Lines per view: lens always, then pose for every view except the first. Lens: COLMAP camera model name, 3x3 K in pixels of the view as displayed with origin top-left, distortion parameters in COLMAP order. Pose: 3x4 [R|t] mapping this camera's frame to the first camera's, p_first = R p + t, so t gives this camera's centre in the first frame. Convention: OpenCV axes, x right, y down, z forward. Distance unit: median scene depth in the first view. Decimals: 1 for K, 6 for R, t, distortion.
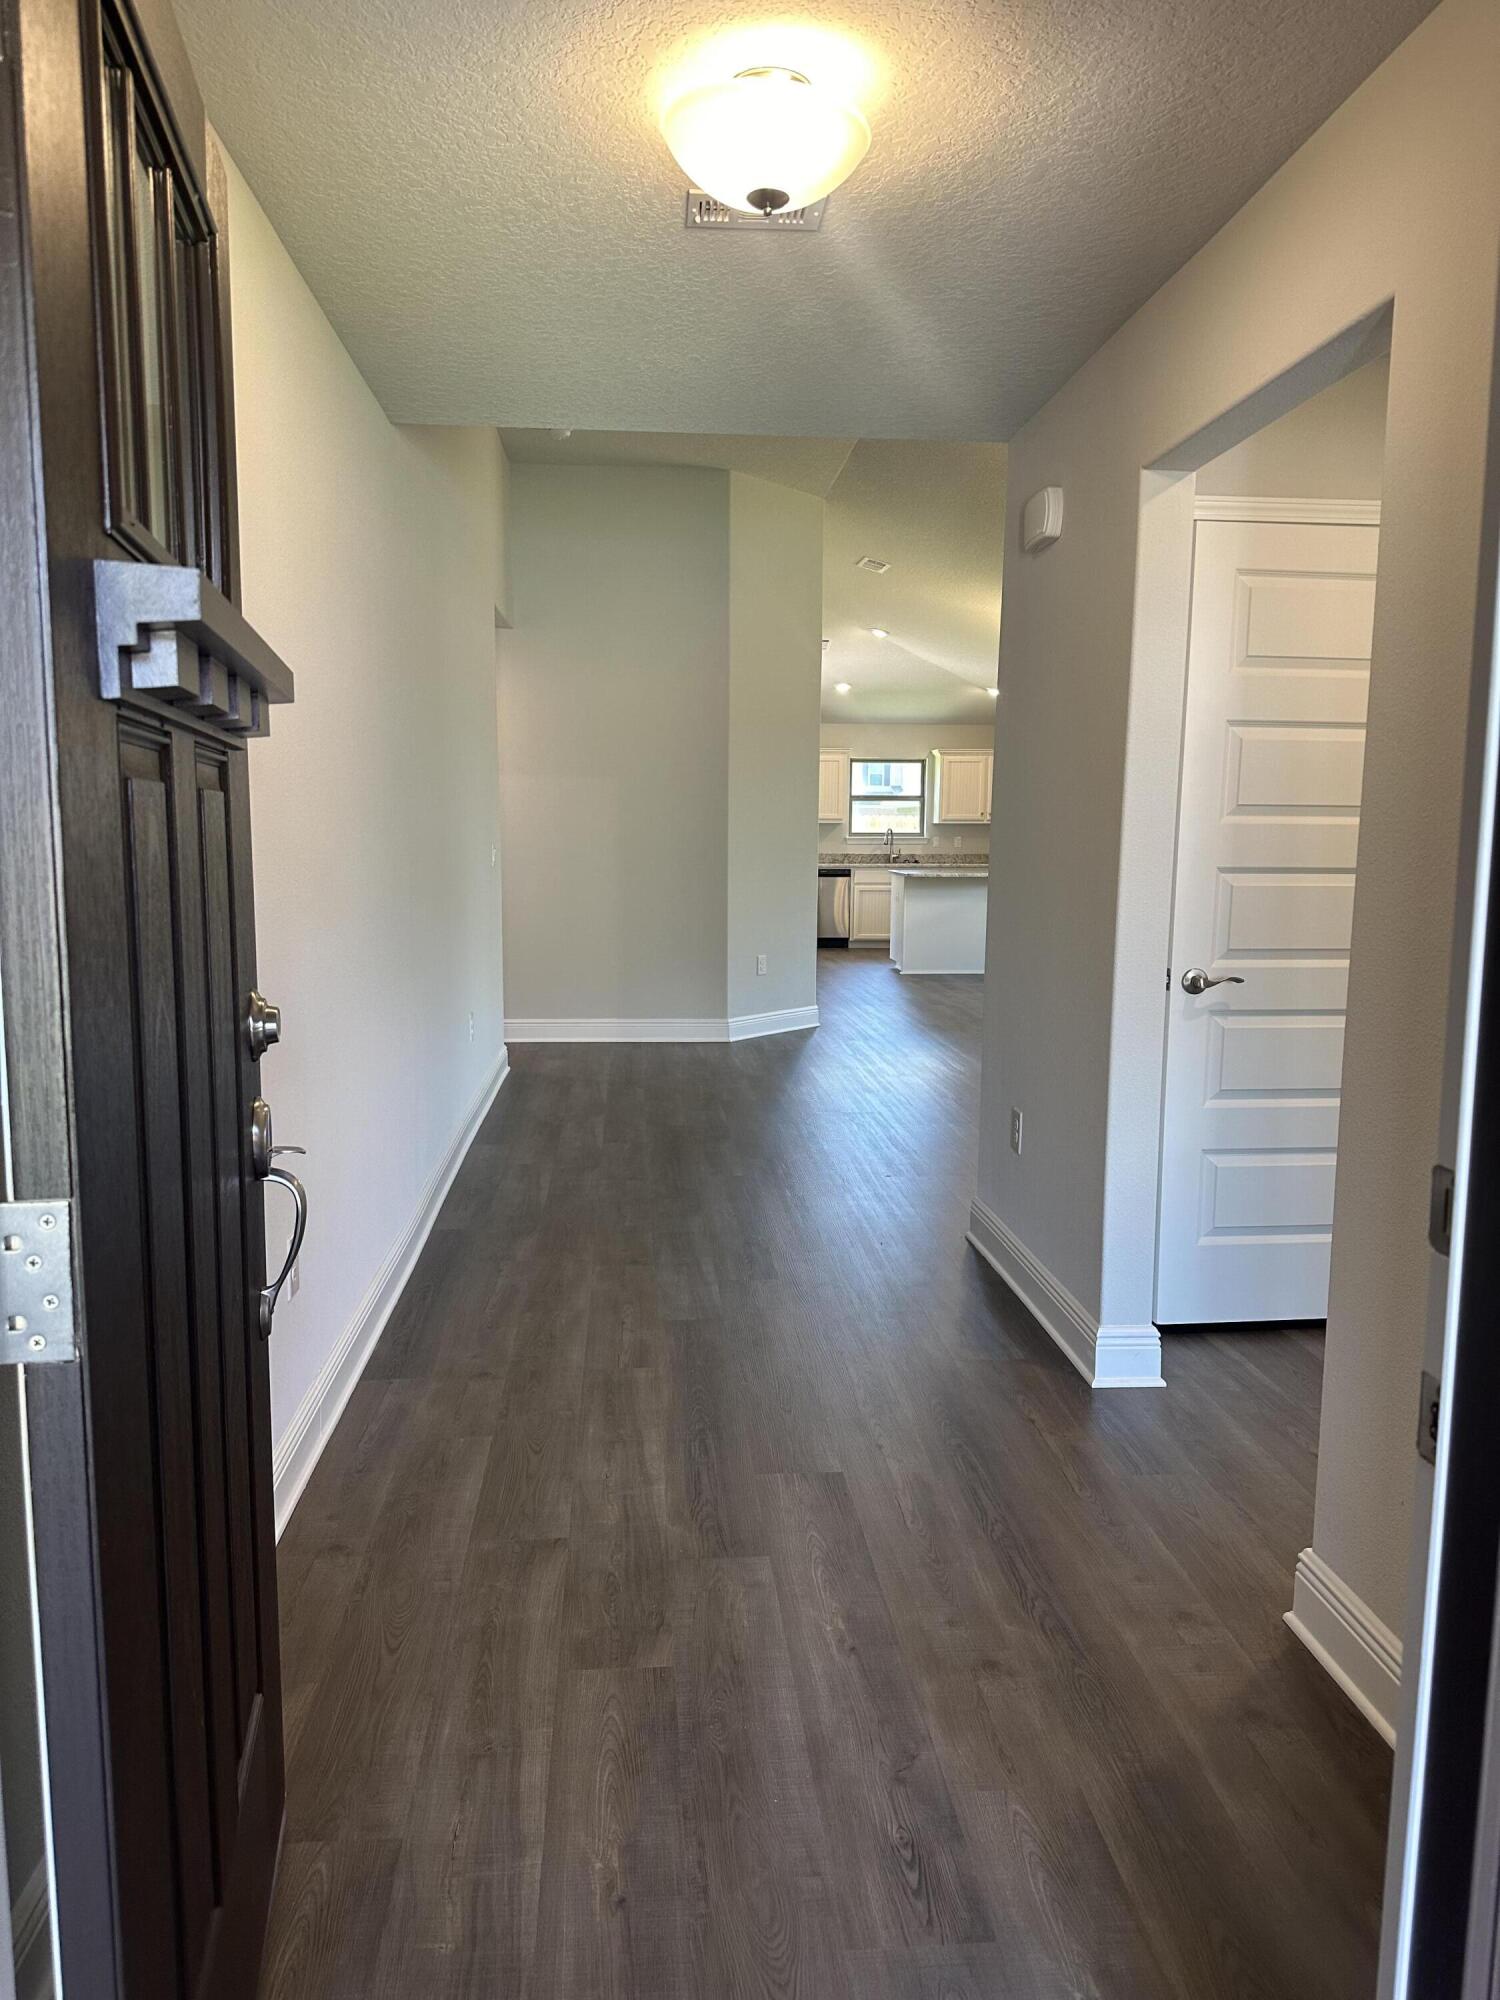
lens RADIAL K [[1403.2, 0, 760.0], [0, 1403.2, 1007.0], [0, 0, 1]] dist [0.118371, -0.154705]
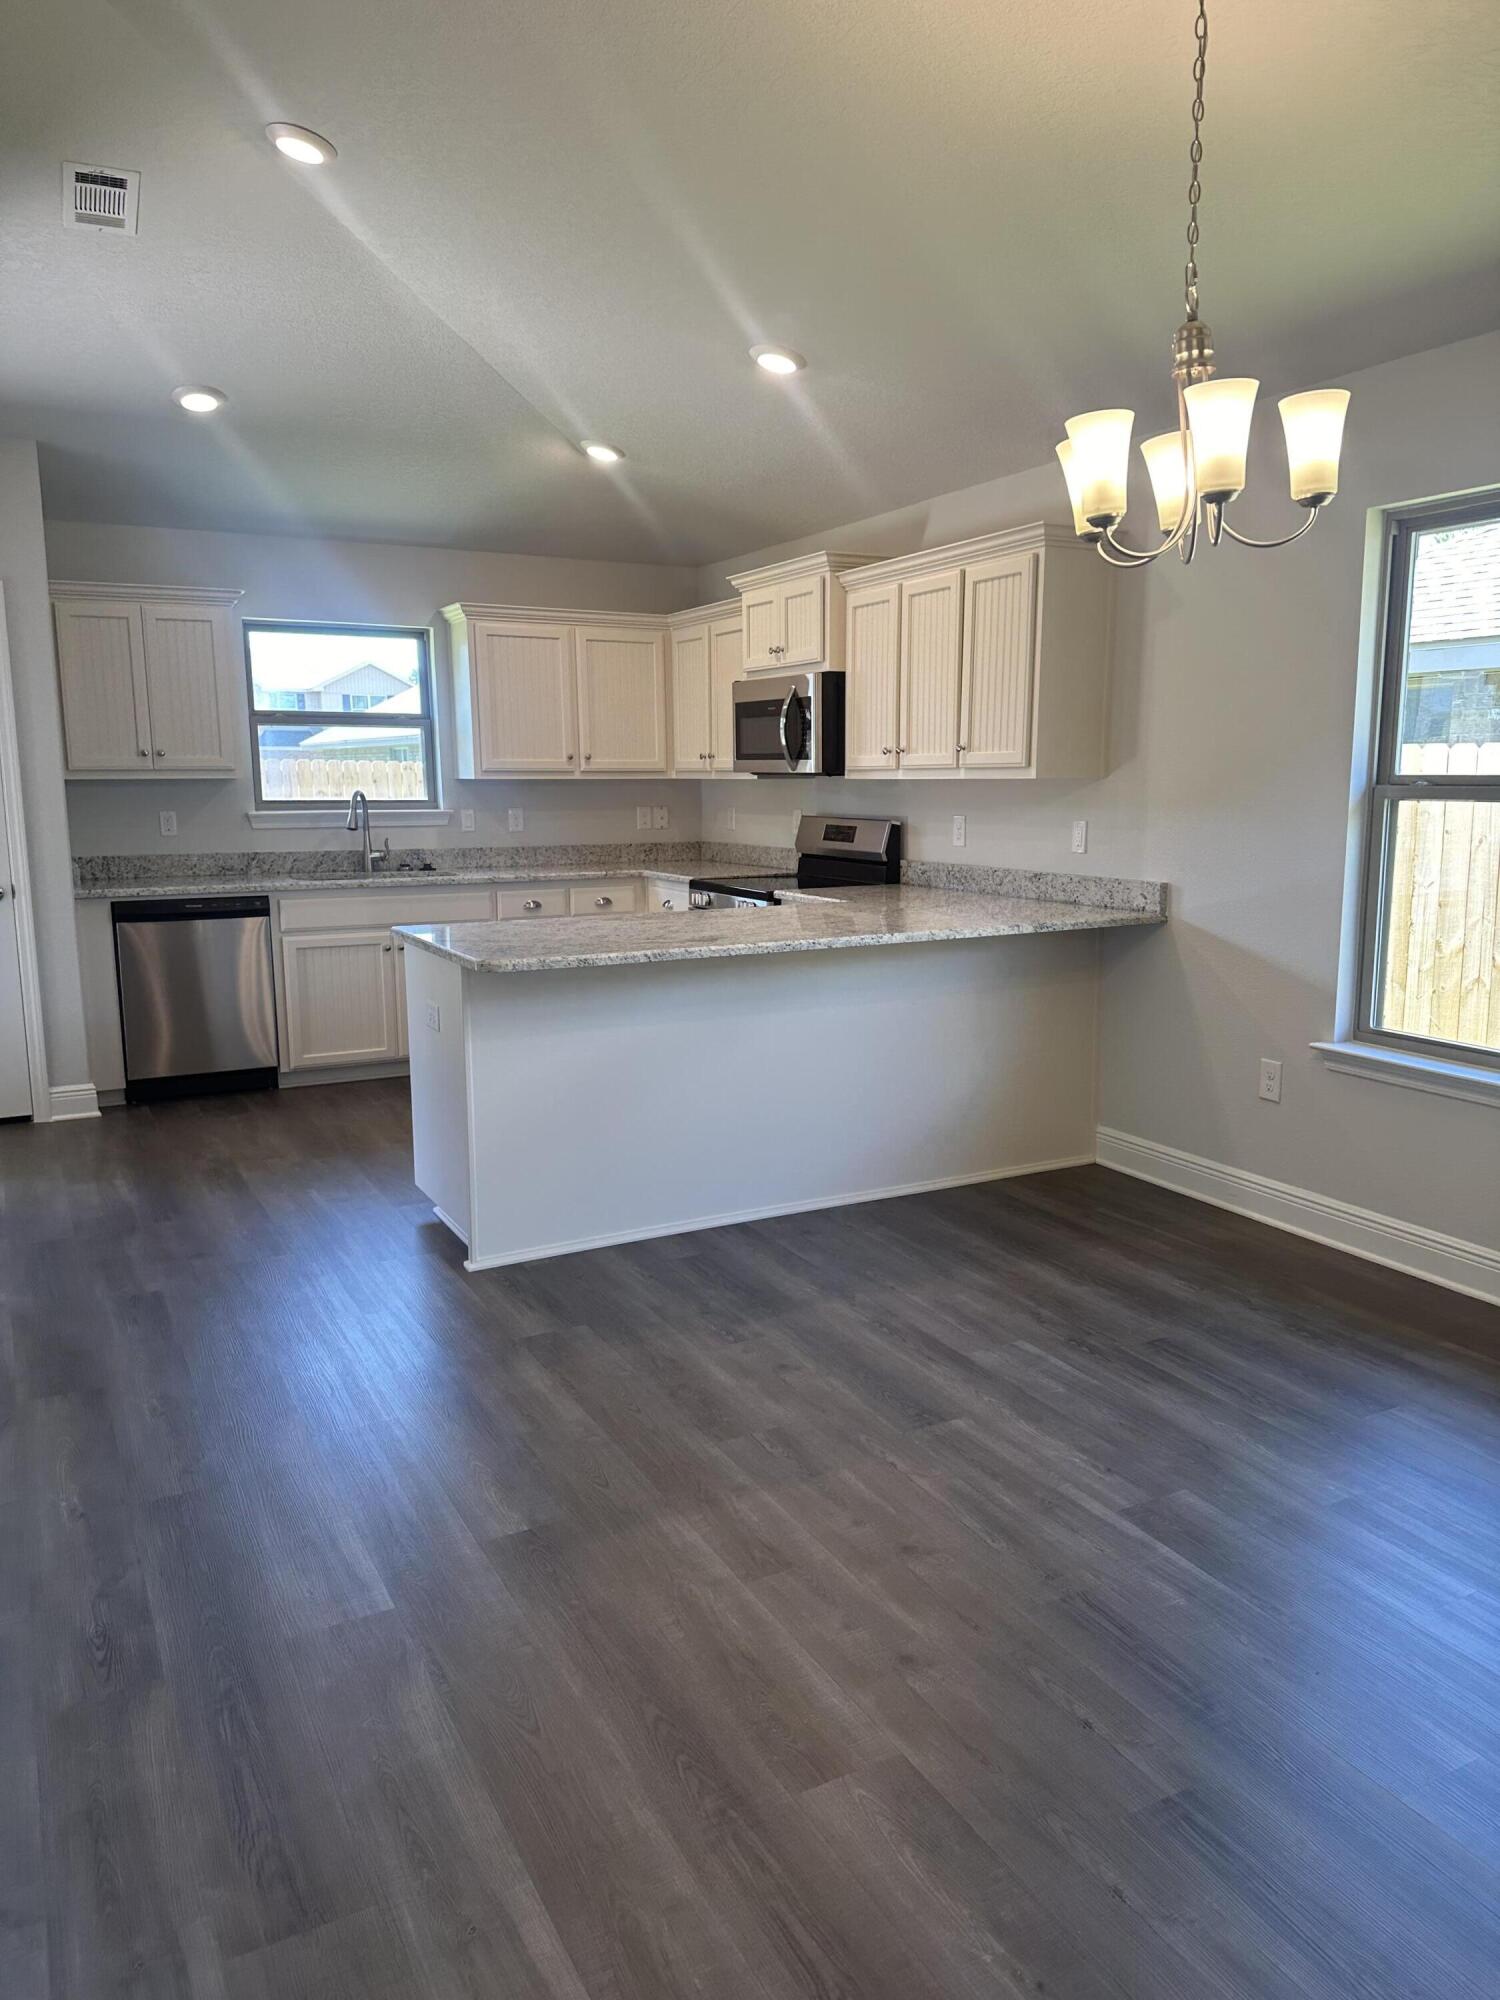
lens RADIAL K [[1403.2, 0, 760.0], [0, 1403.2, 1007.0], [0, 0, 1]] dist [0.118371, -0.154705]
pose [[0.923510, -0.071462, 0.376859, 0.039185], [0.057147, 0.997160, 0.049044, -0.077038], [-0.379293, -0.023756, 0.924971, 0.565486]]
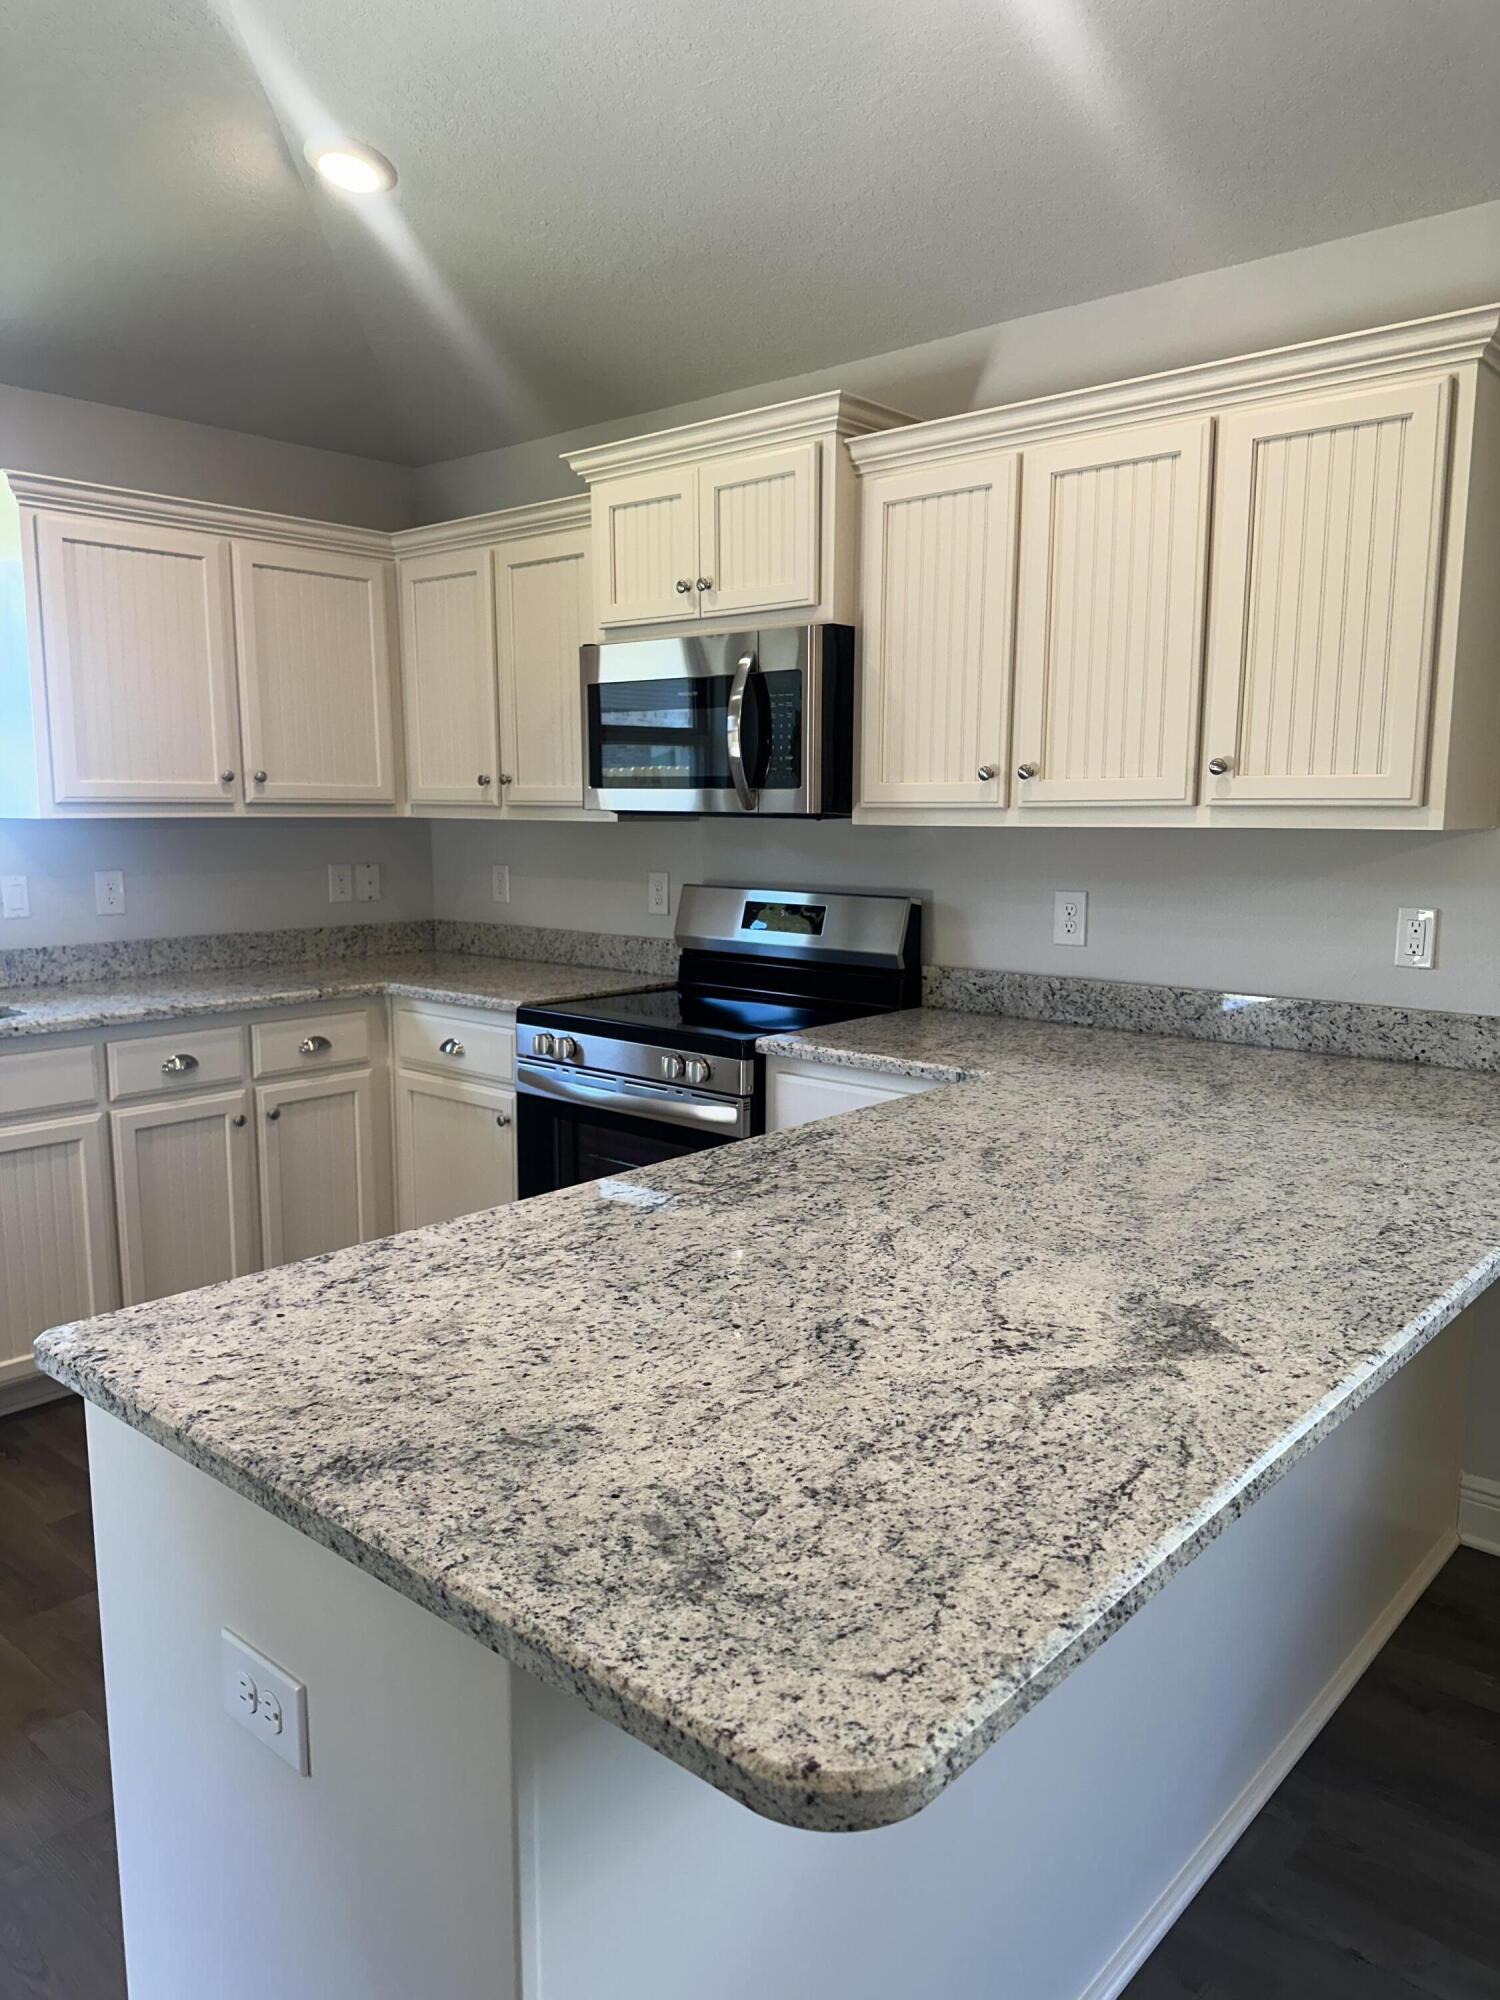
lens RADIAL K [[1412.6, 0, 750.0], [0, 1412.6, 1000.0], [0, 0, 1]] dist [0.082864, -0.158626]
pose [[0.728521, -0.095436, 0.678343, 0.054178], [0.086135, 0.995150, 0.047500, -0.103740], [-0.679586, 0.023824, 0.733209, 0.767384]]
